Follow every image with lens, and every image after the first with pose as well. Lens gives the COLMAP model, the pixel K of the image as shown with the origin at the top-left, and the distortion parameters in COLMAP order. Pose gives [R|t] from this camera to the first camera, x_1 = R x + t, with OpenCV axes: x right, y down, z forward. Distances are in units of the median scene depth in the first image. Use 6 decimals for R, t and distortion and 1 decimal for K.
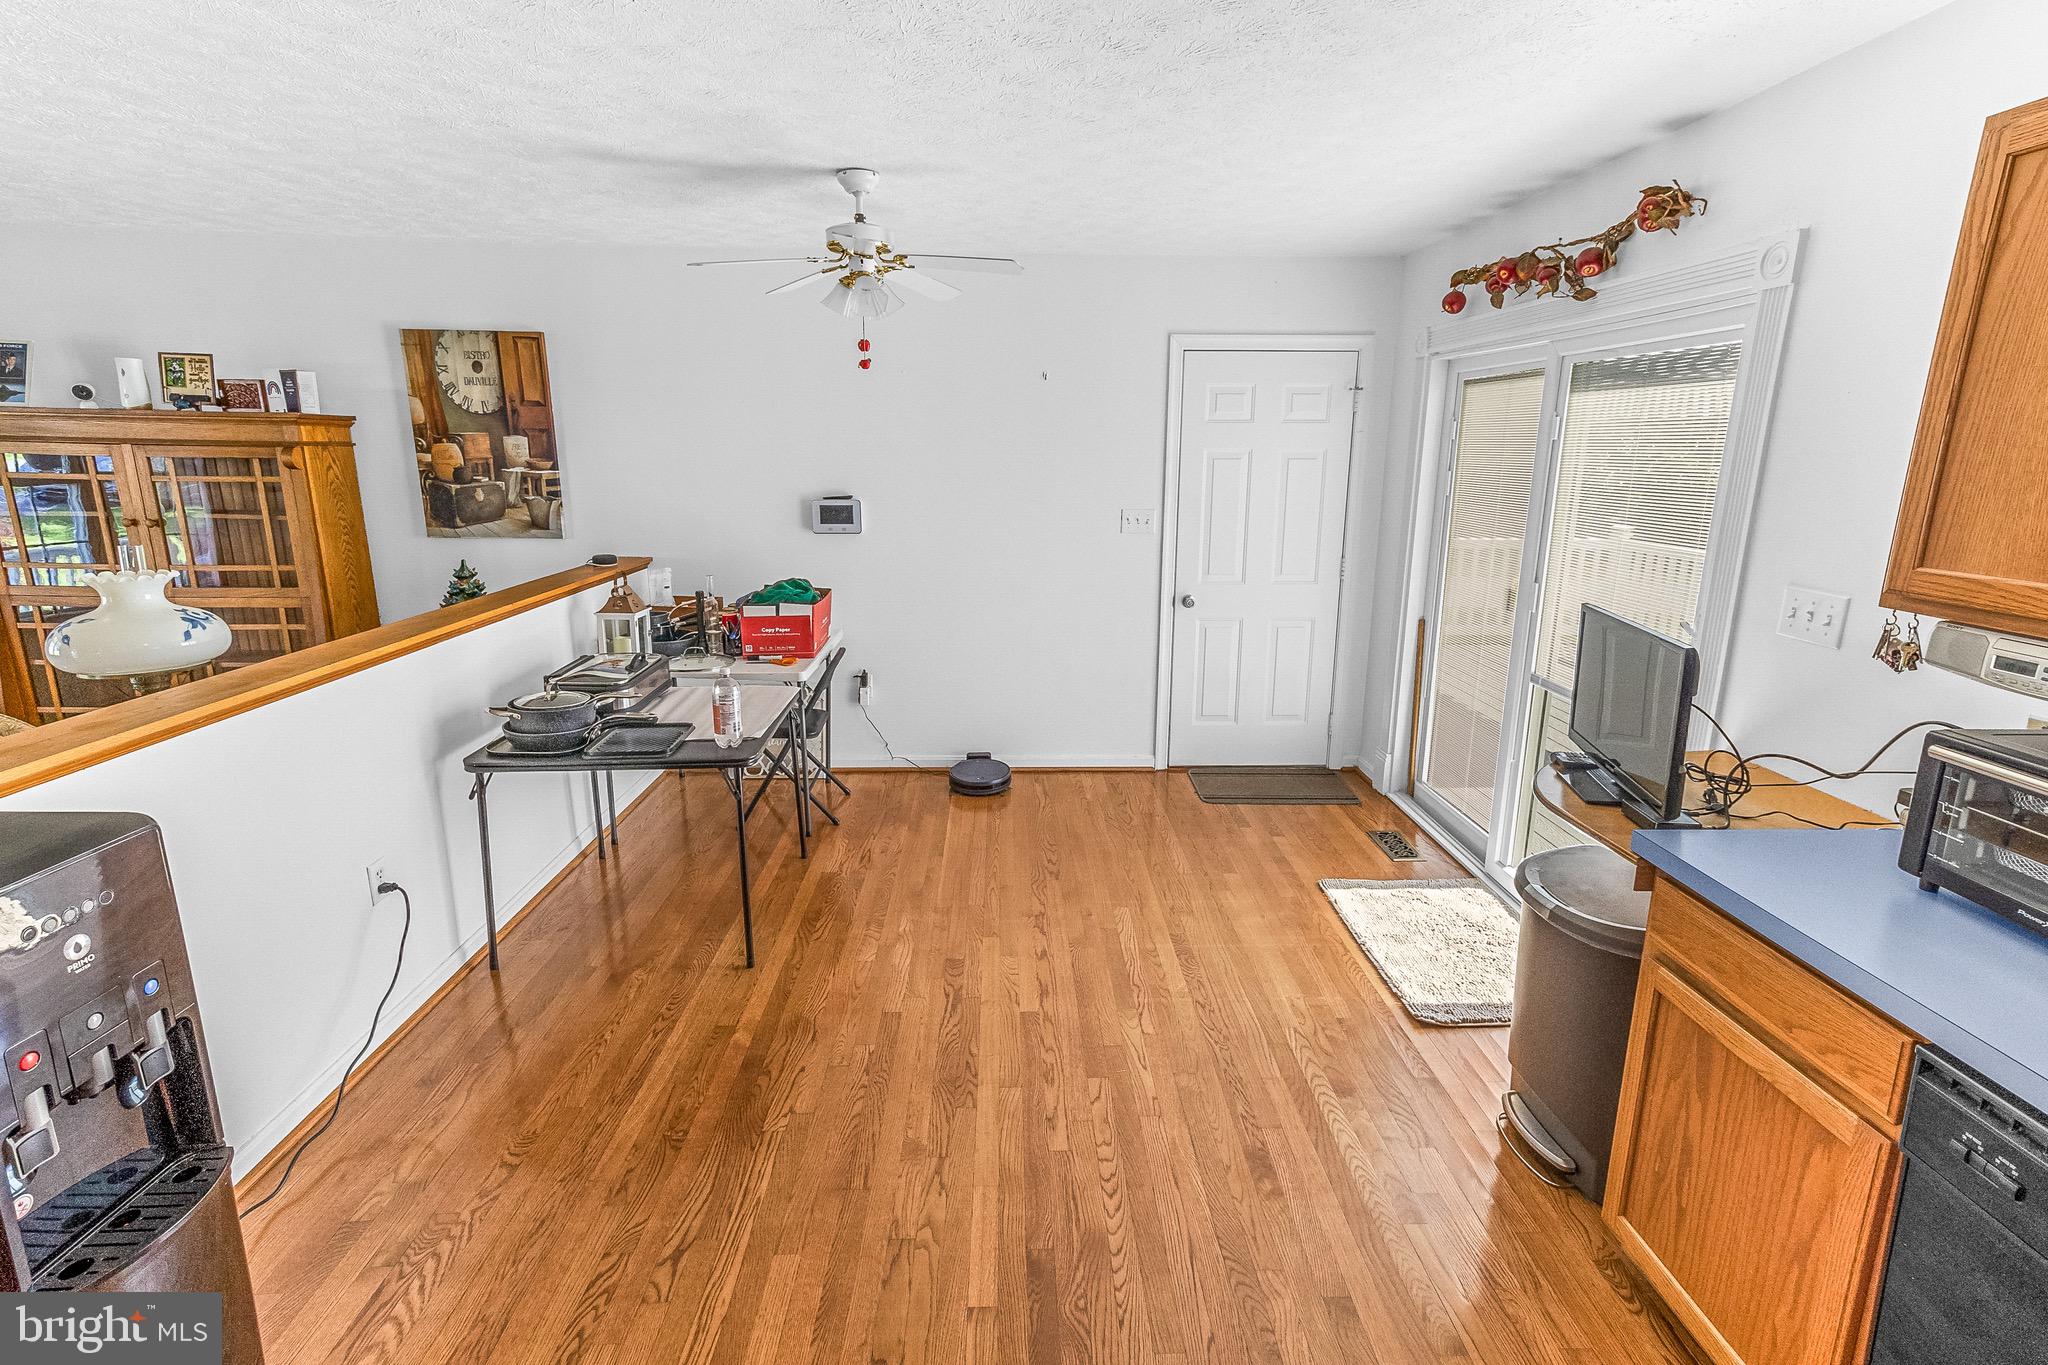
lens RADIAL K [[939.1, 0, 1029.8], [0, 939.1, 666.7], [0, 0, 1]] dist [0.018060, 0.001594]
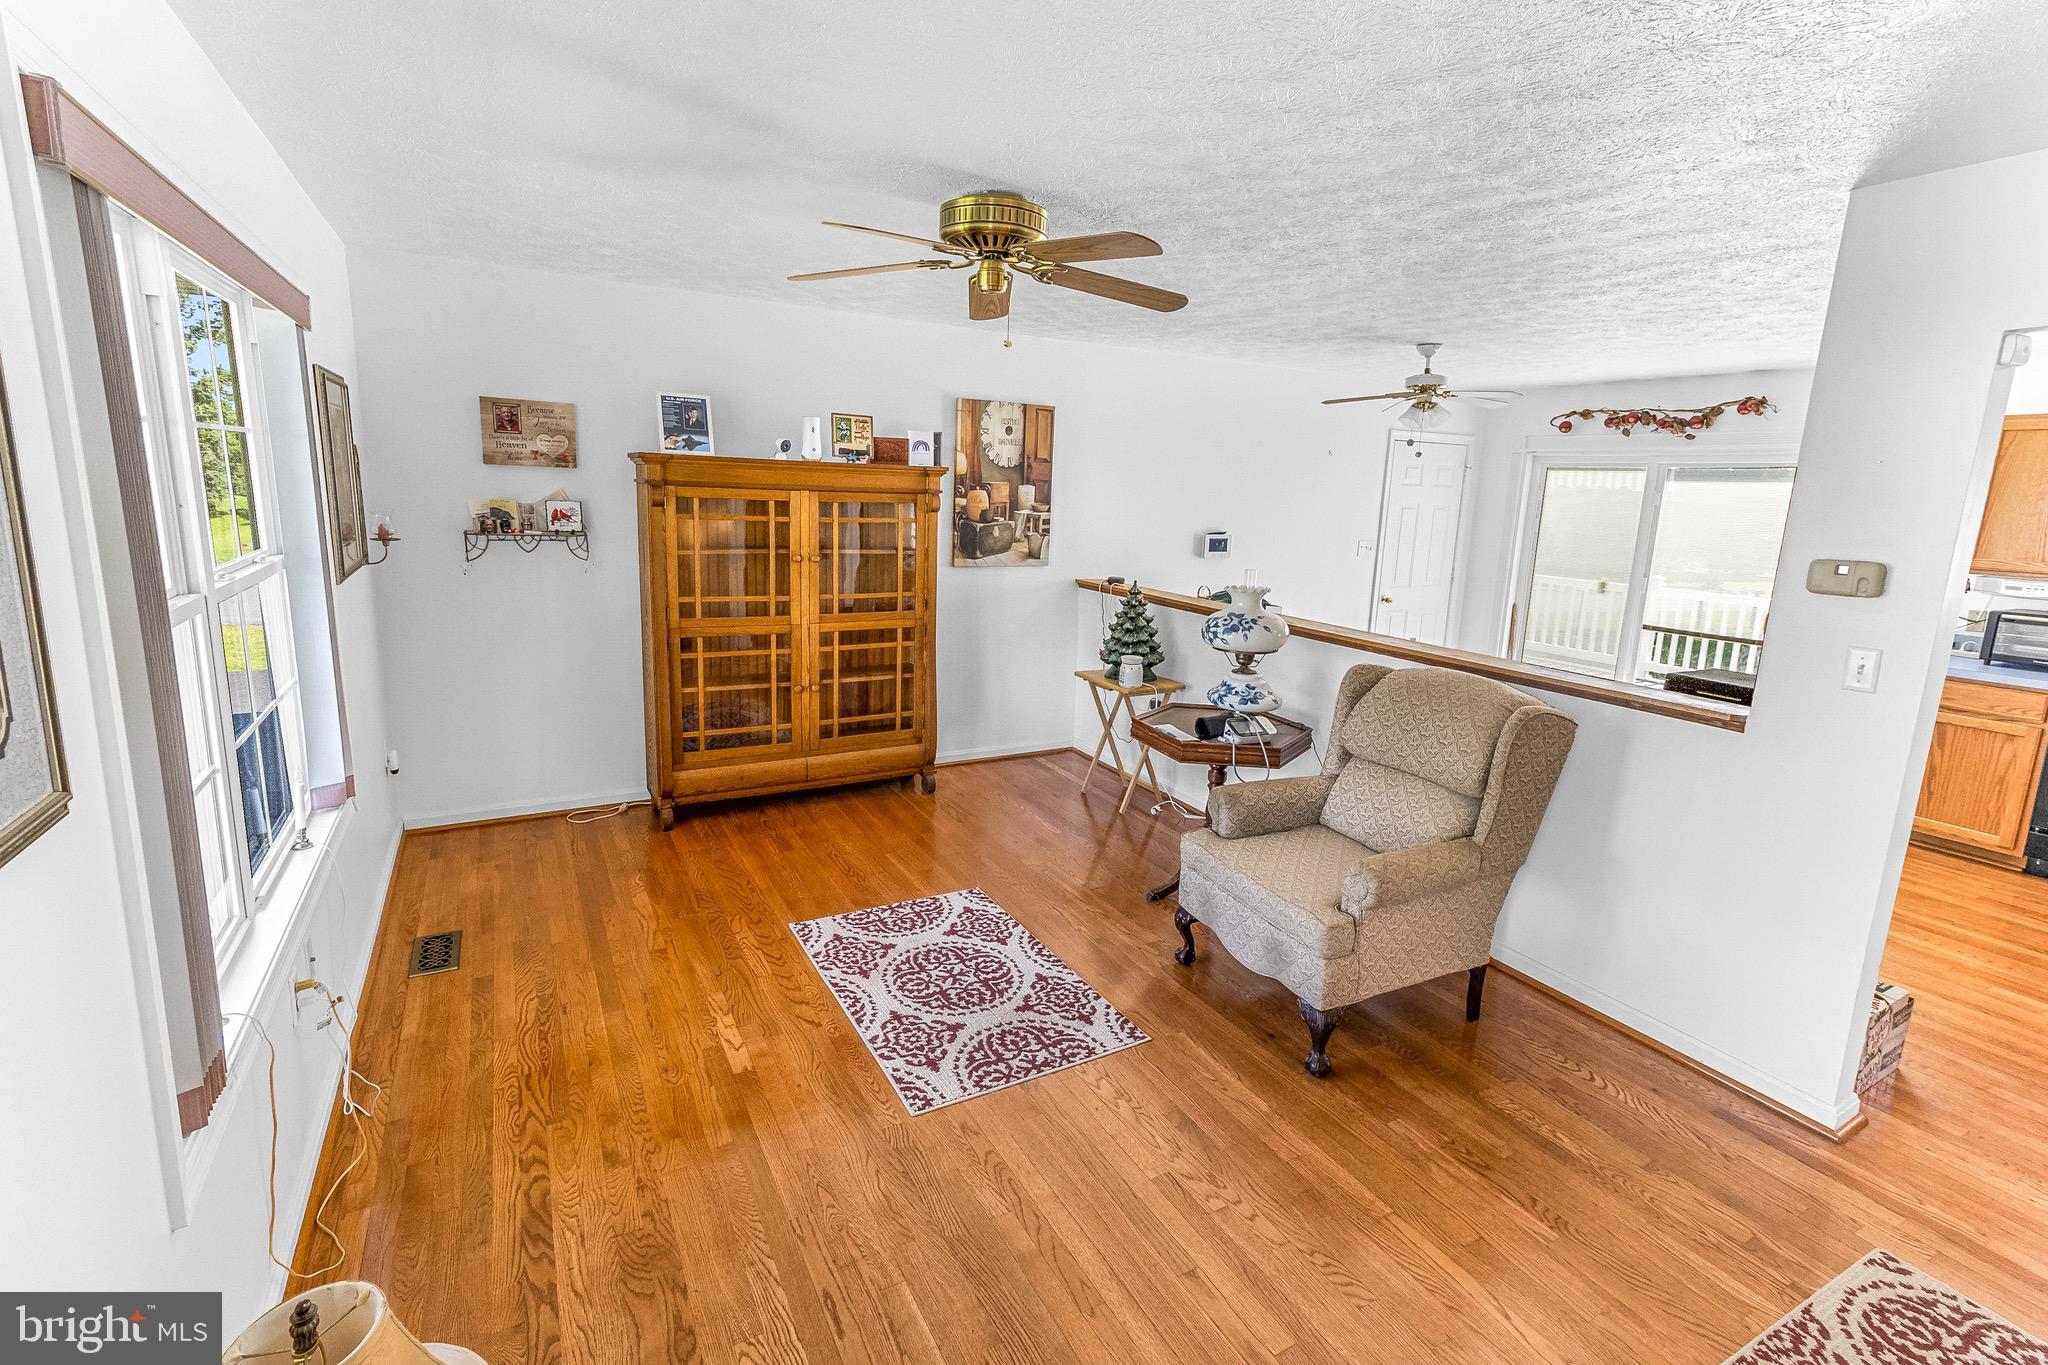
lens RADIAL K [[939.1, 0, 1034.2], [0, 939.1, 677.1], [0, 0, 1]] dist [0.018060, 0.001594]
pose [[0.886246, -0.071085, 0.457728, -1.134394], [0.077971, 0.996948, 0.003861, 0.007361], [-0.456606, 0.032268, 0.889084, -0.113760]]
